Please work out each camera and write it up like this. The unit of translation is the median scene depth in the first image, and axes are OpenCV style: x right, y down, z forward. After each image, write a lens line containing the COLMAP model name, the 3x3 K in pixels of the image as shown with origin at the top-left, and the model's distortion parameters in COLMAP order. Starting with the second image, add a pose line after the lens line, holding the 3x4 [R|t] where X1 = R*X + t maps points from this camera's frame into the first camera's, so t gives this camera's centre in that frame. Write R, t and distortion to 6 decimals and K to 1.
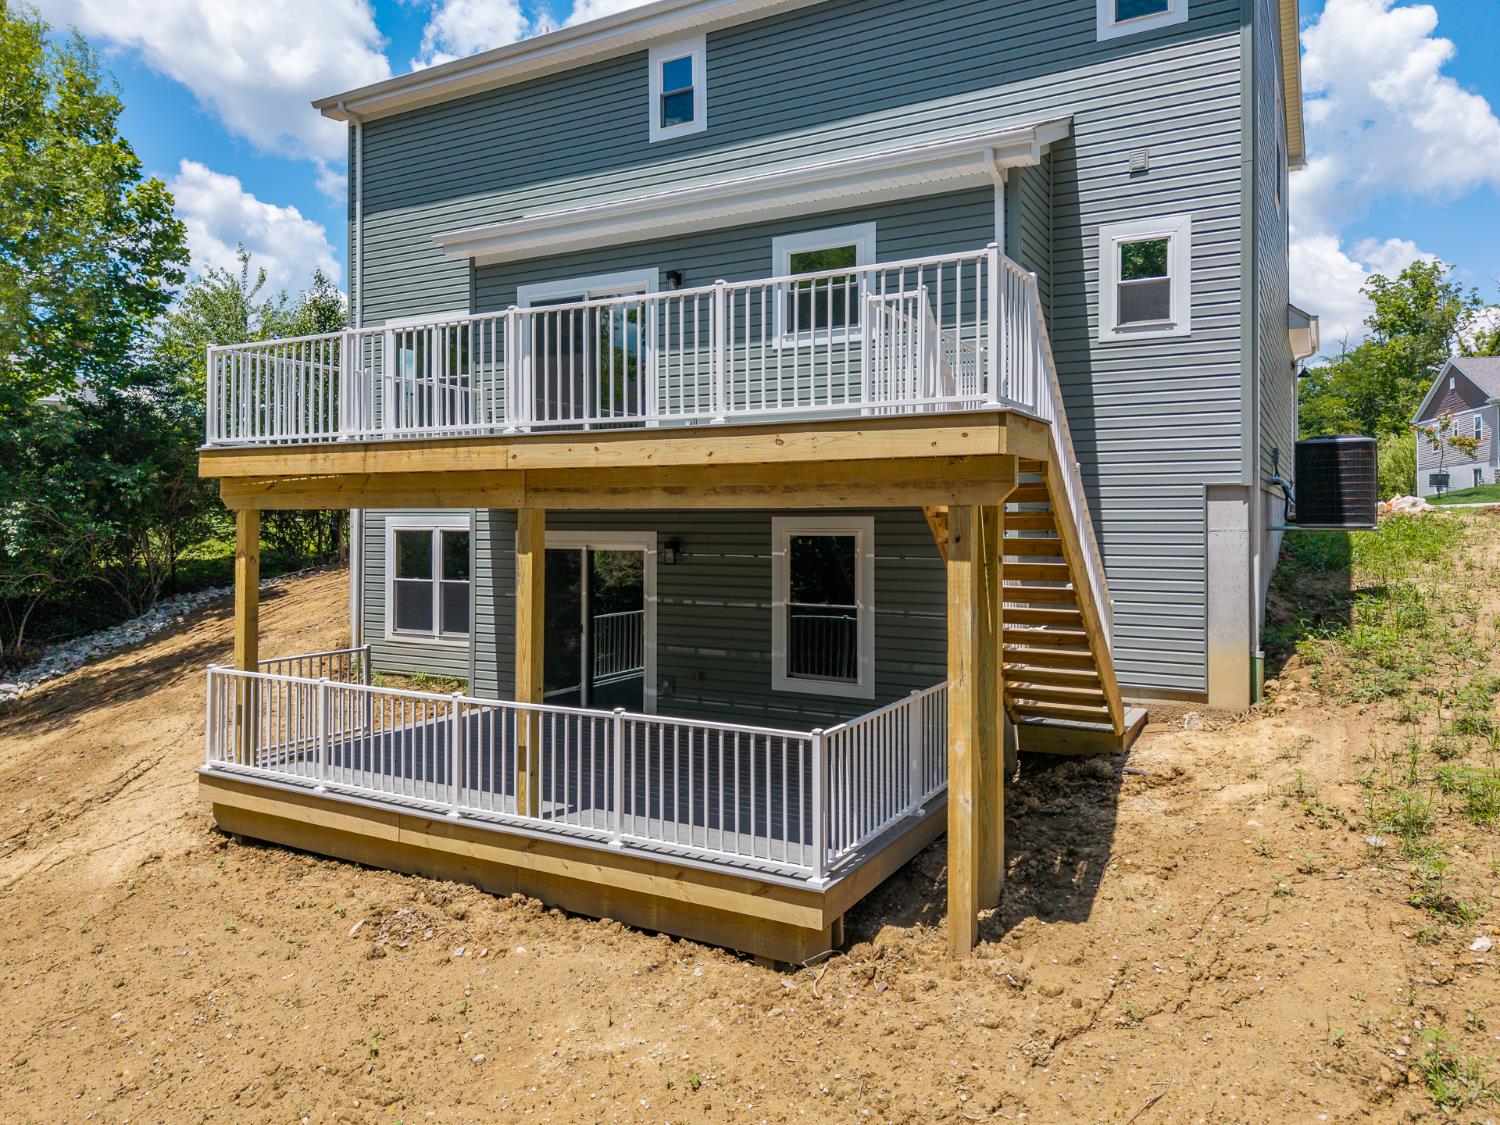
lens RADIAL K [[1077.7, 0, 747.6], [0, 1077.7, 512.6], [0, 0, 1]] dist [0.014009, -0.006718]
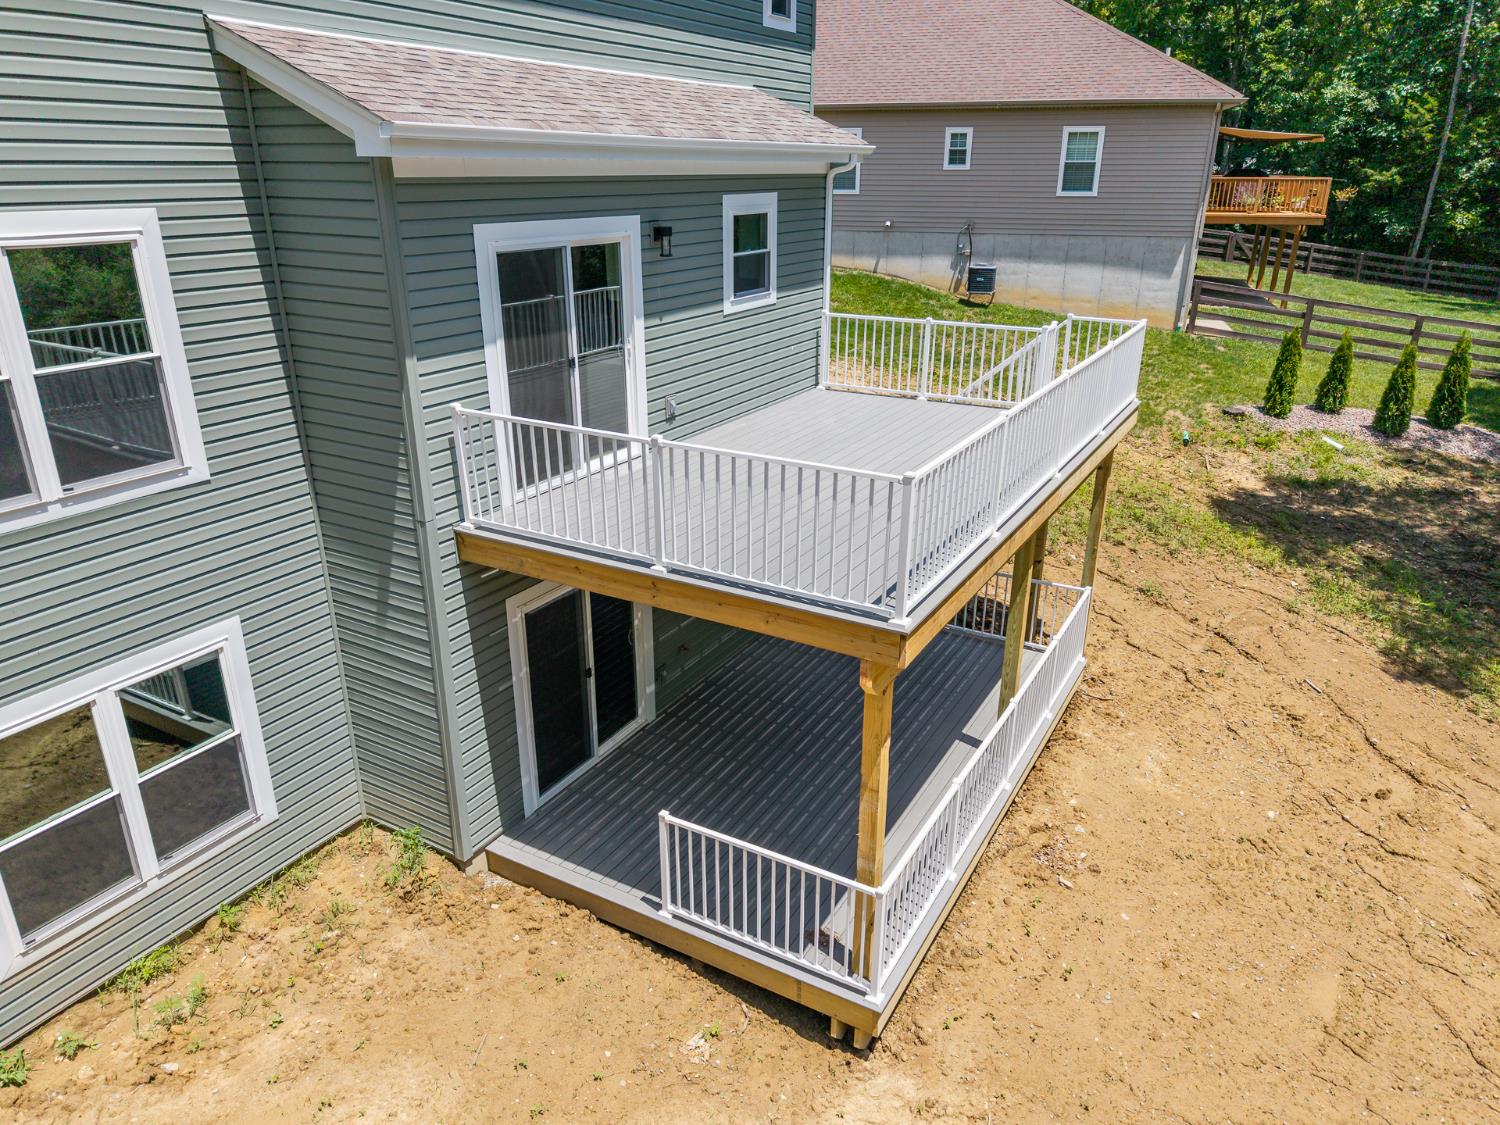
lens RADIAL K [[981.4, 0, 740.8], [0, 981.4, 584.4], [0, 0, 1]] dist [0.005073, -0.002368]
pose [[0.010251, -0.383465, 0.923499, -1.211922], [-0.007176, 0.923495, 0.383543, -0.359406], [-0.999922, -0.010558, 0.006715, 1.300731]]
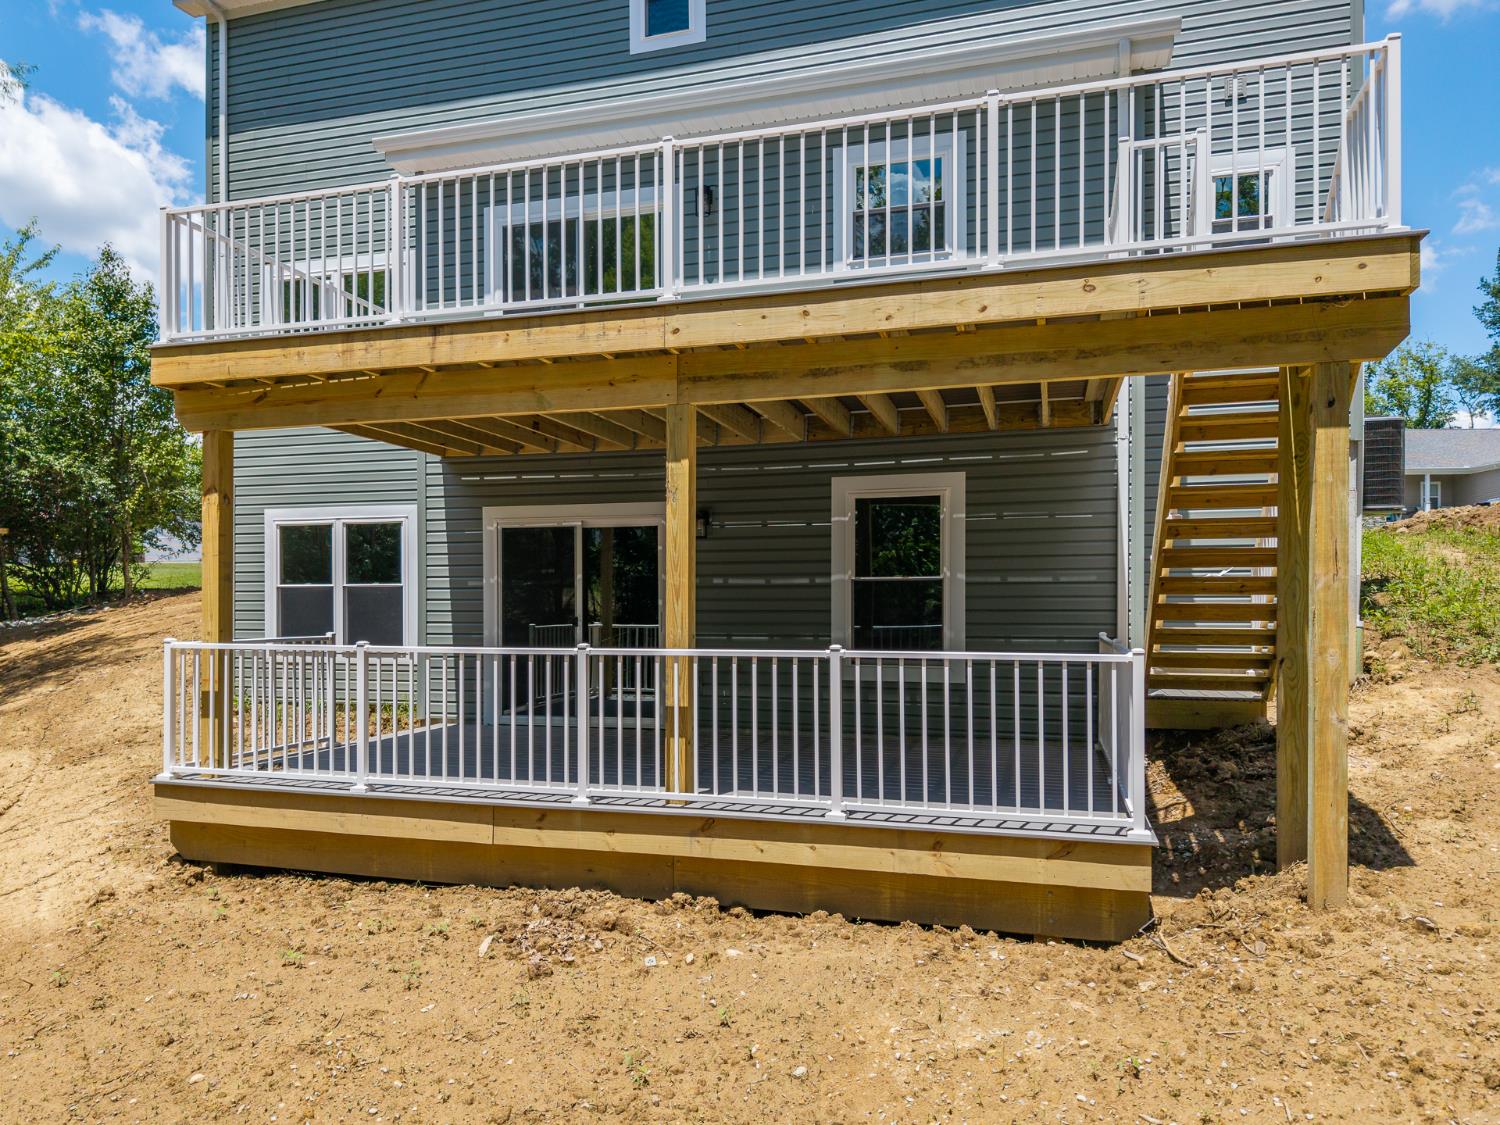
lens RADIAL K [[1125.4, 0, 707.3], [0, 1125.4, 603.7], [0, 0, 1]] dist [0.026346, -0.022032]
pose [[0.979233, -0.002976, 0.202718, -0.341535], [0.001810, 0.999981, 0.005932, 0.132547], [-0.202731, -0.005442, 0.979219, 0.191511]]
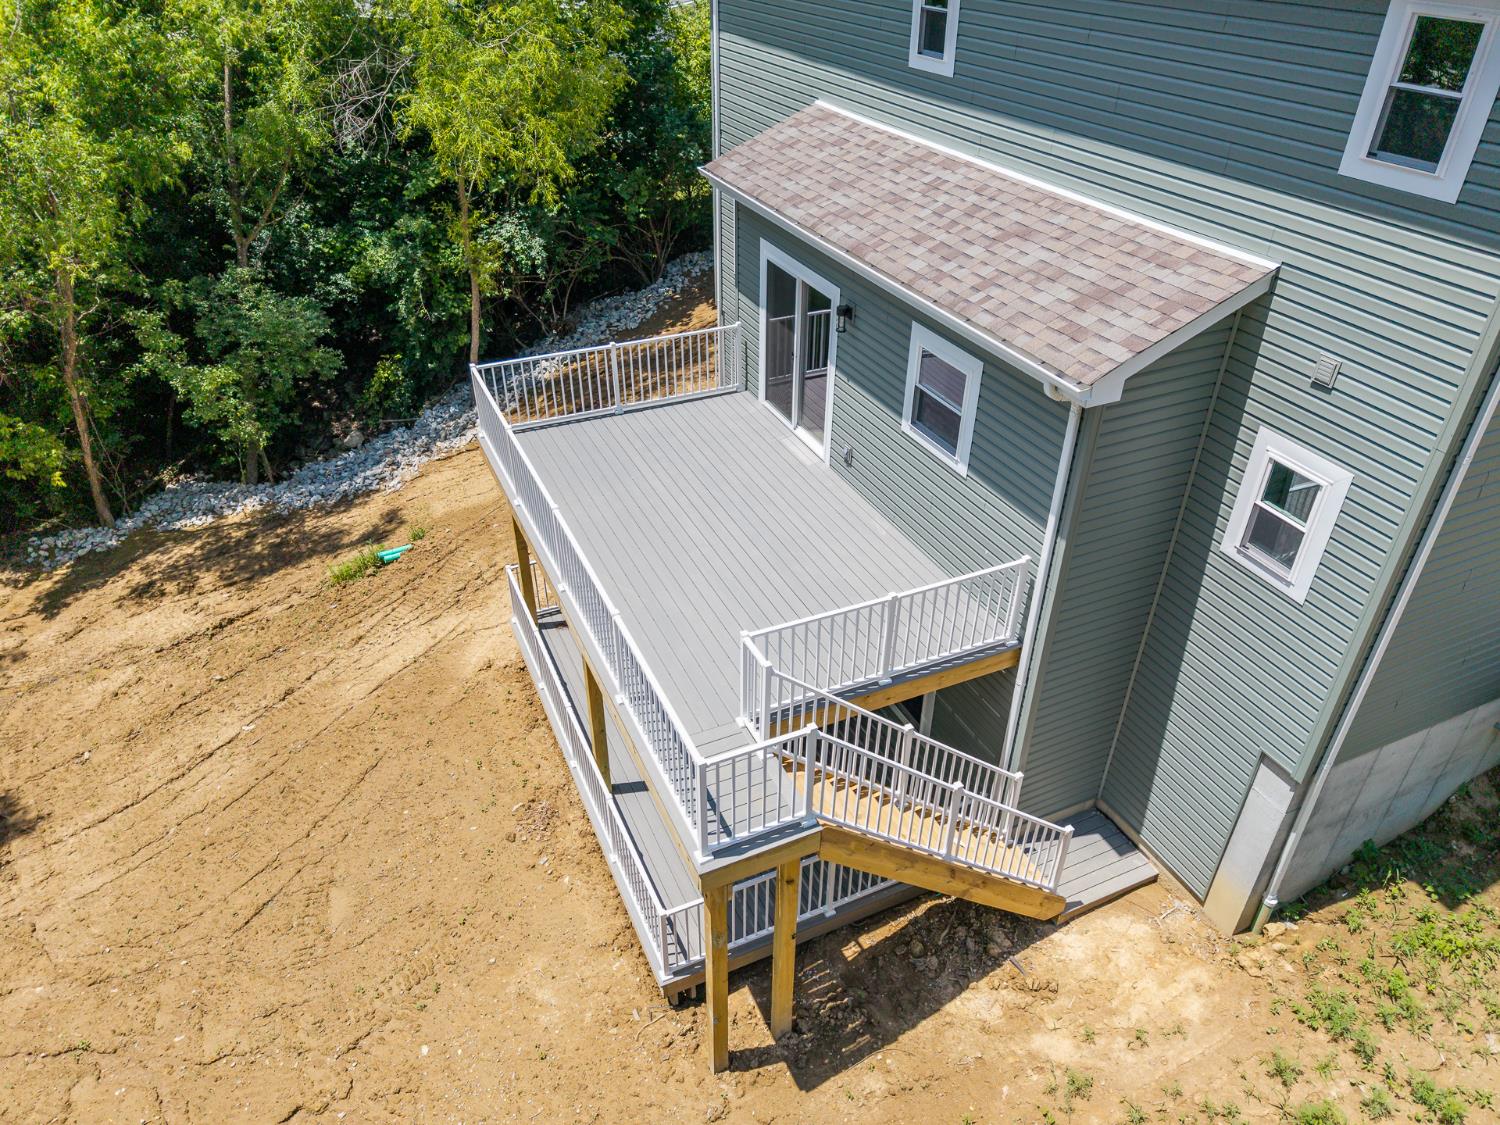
lens RADIAL K [[981.4, 0, 740.8], [0, 981.4, 584.4], [0, 0, 1]] dist [0.005073, -0.002368]
pose [[0.810220, 0.343730, -0.474755, 0.515087], [0.006122, 0.804982, 0.593268, -0.771683], [0.586093, -0.483585, 0.650108, 0.329537]]
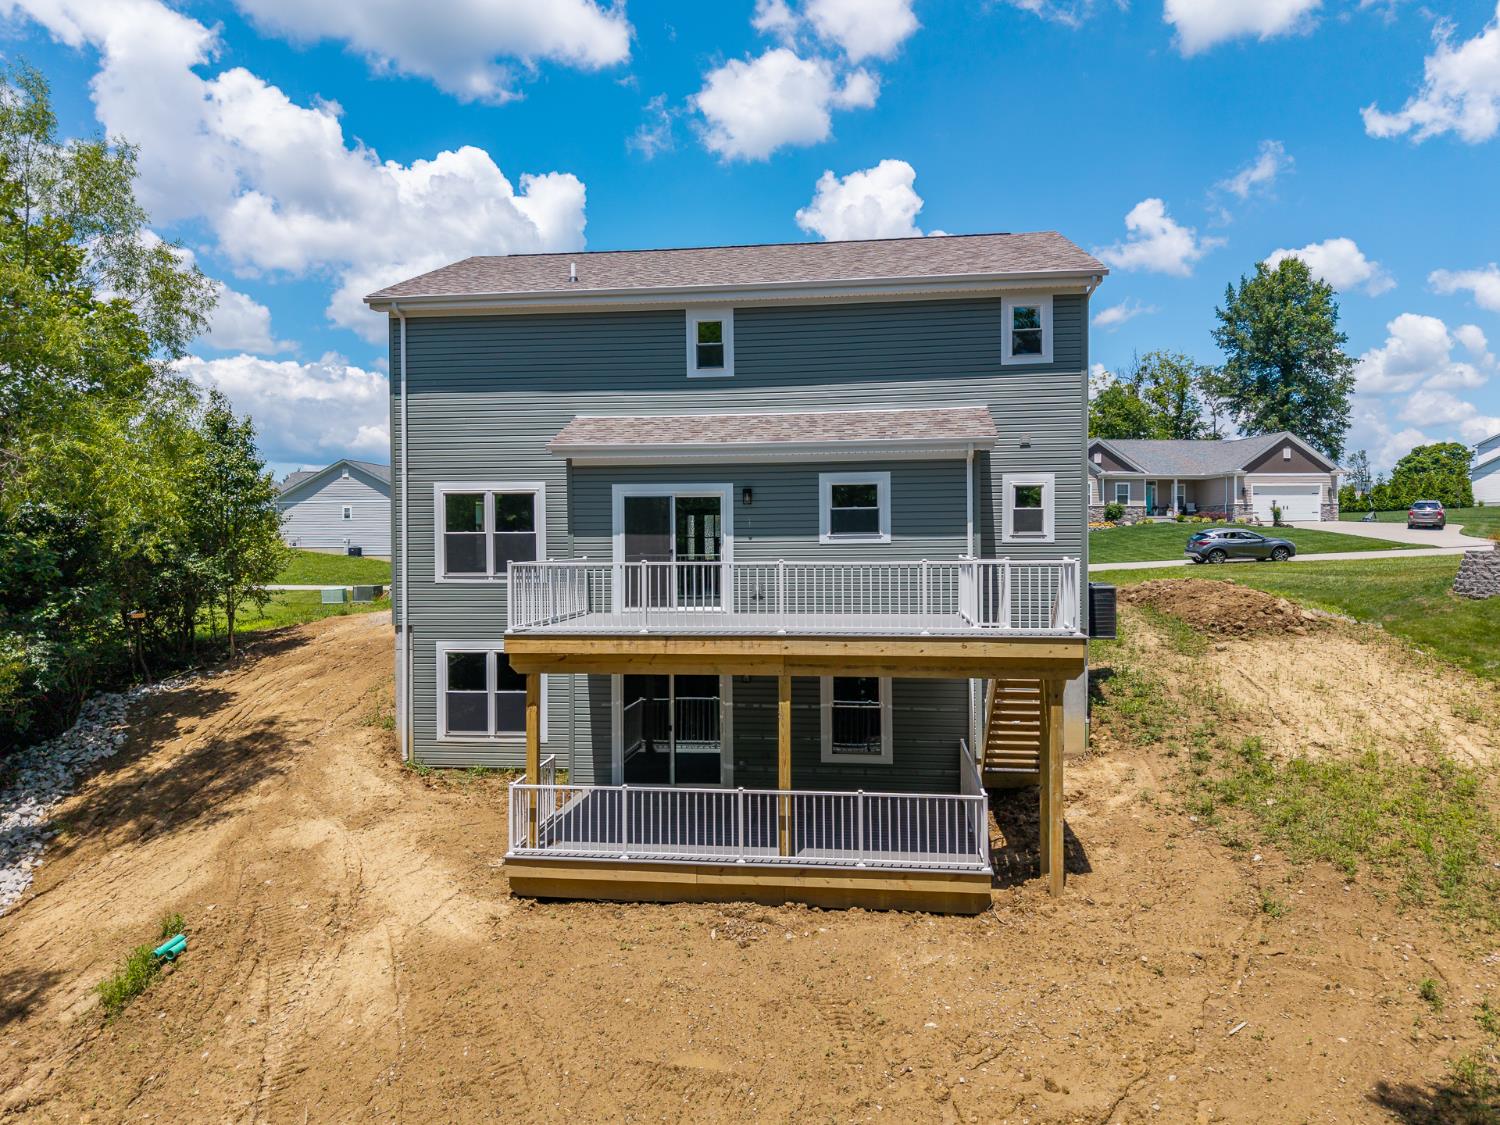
lens RADIAL K [[1071.3, 0, 778.5], [0, 1071.3, 537.1], [0, 0, 1]] dist [0.023046, -0.003088]
pose [[0.920472, -0.005261, 0.390772, -0.852069], [0.003580, 0.999981, 0.005030, -0.226295], [-0.390791, -0.003231, 0.920474, -0.539126]]
